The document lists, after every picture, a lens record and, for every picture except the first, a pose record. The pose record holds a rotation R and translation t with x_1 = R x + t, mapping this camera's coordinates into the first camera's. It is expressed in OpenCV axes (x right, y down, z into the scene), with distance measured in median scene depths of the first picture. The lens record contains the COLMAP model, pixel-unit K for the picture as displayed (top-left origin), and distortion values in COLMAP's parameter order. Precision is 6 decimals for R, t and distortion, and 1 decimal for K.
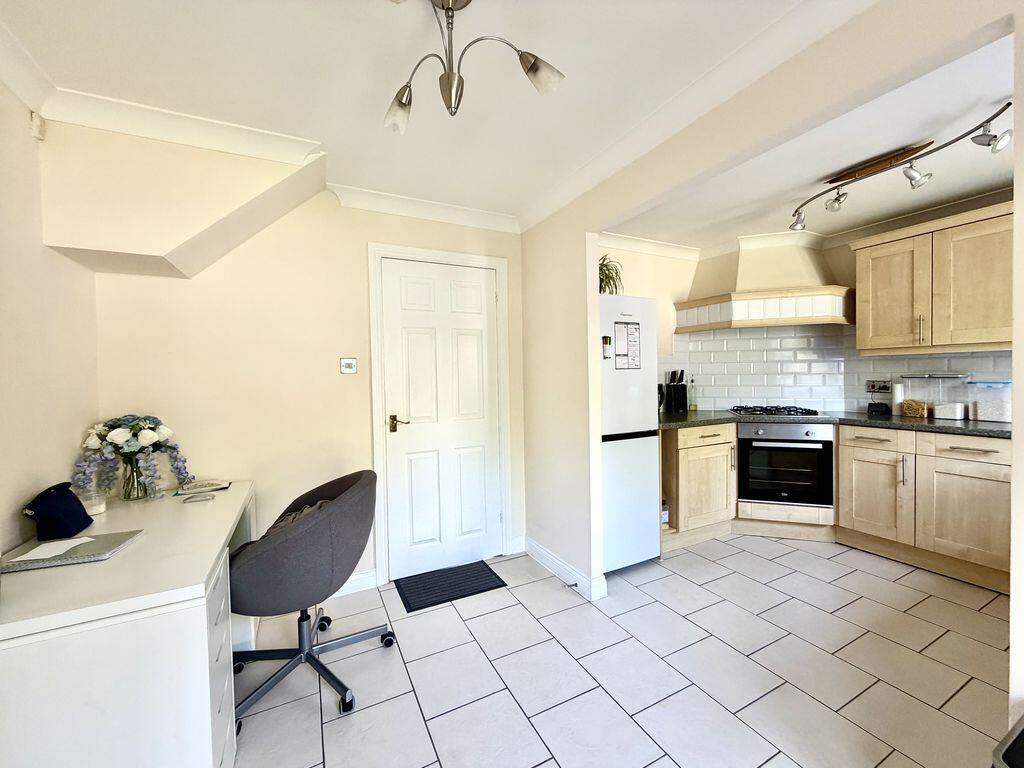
lens RADIAL K [[410.4, 0, 510.2], [0, 410.4, 383.8], [0, 0, 1]] dist [0.000456, -0.000053]
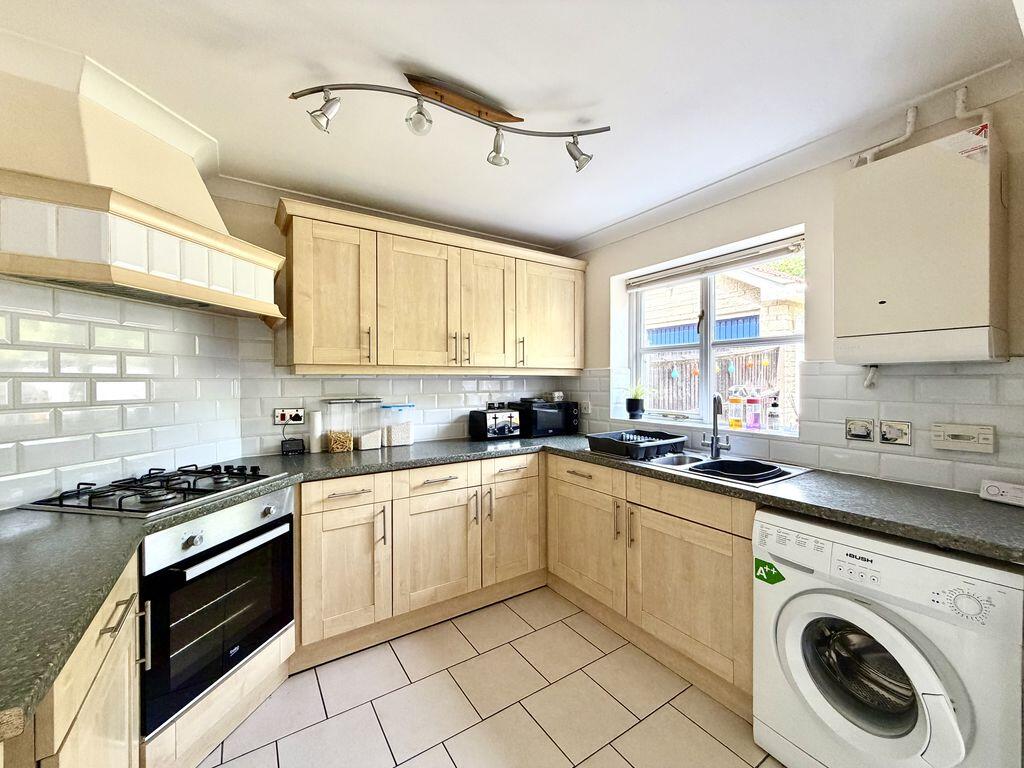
lens RADIAL K [[410.4, 0, 510.5], [0, 410.4, 382.5], [0, 0, 1]] dist [0.000456, -0.000053]
pose [[-0.104433, 0.011316, 0.994468, 0.154805], [0.027712, 0.999580, -0.008464, -0.041004], [-0.994146, 0.026674, -0.104703, 0.783188]]
